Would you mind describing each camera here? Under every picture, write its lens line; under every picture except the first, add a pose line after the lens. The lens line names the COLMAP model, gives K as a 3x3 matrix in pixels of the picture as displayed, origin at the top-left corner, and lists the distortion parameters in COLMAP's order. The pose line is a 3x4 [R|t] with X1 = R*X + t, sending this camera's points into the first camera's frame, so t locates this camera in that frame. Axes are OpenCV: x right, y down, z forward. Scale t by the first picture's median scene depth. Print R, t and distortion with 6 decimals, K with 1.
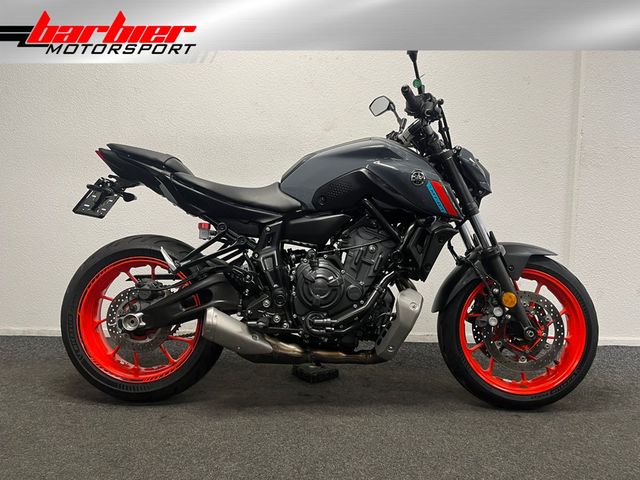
lens RADIAL K [[488.9, 0, 316.8], [0, 488.9, 240.8], [0, 0, 1]] dist [0.051685, -0.061763]
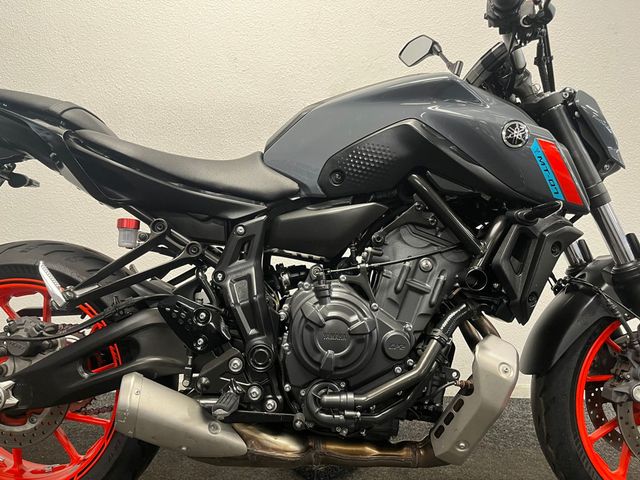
lens RADIAL K [[488.9, 0, 317.4], [0, 488.9, 237.2], [0, 0, 1]] dist [0.051685, -0.061763]
pose [[0.999963, 0.000269, 0.008543, -0.015321], [0.000042, 0.999340, -0.036327, 0.005414], [-0.008547, 0.036326, 0.999303, 0.423250]]
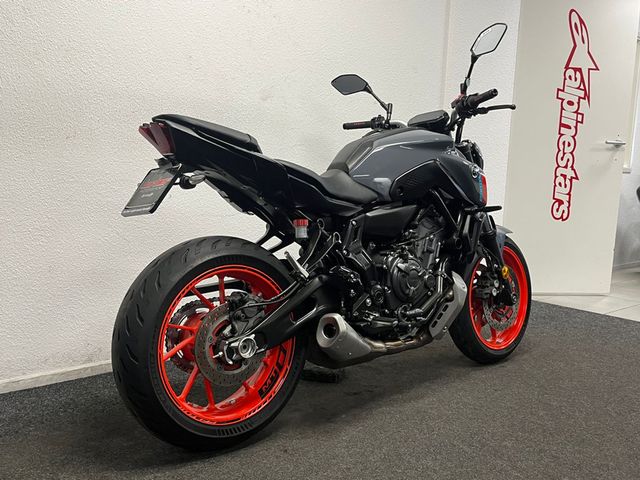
lens RADIAL K [[605.7, 0, 320.1], [0, 605.7, 244.0], [0, 0, 1]] dist [0.041859, 0.000000]
pose [[0.750851, -0.068951, 0.656863, -0.884646], [0.028549, 0.996994, 0.072021, -0.066785], [-0.659855, -0.035324, 0.750563, 0.180514]]
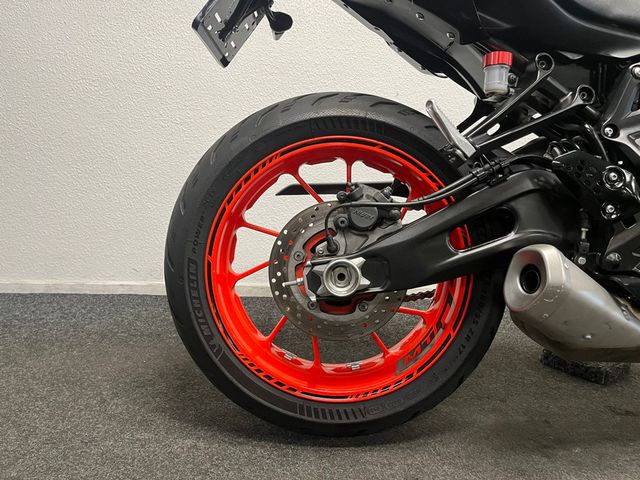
lens RADIAL K [[488.9, 0, 319.2], [0, 488.9, 242.0], [0, 0, 1]] dist [0.051685, -0.061763]
pose [[0.999456, 0.002375, 0.032886, -0.395035], [-0.005980, 0.993920, 0.109946, 0.081010], [-0.032425, -0.110083, 0.993393, 0.541315]]
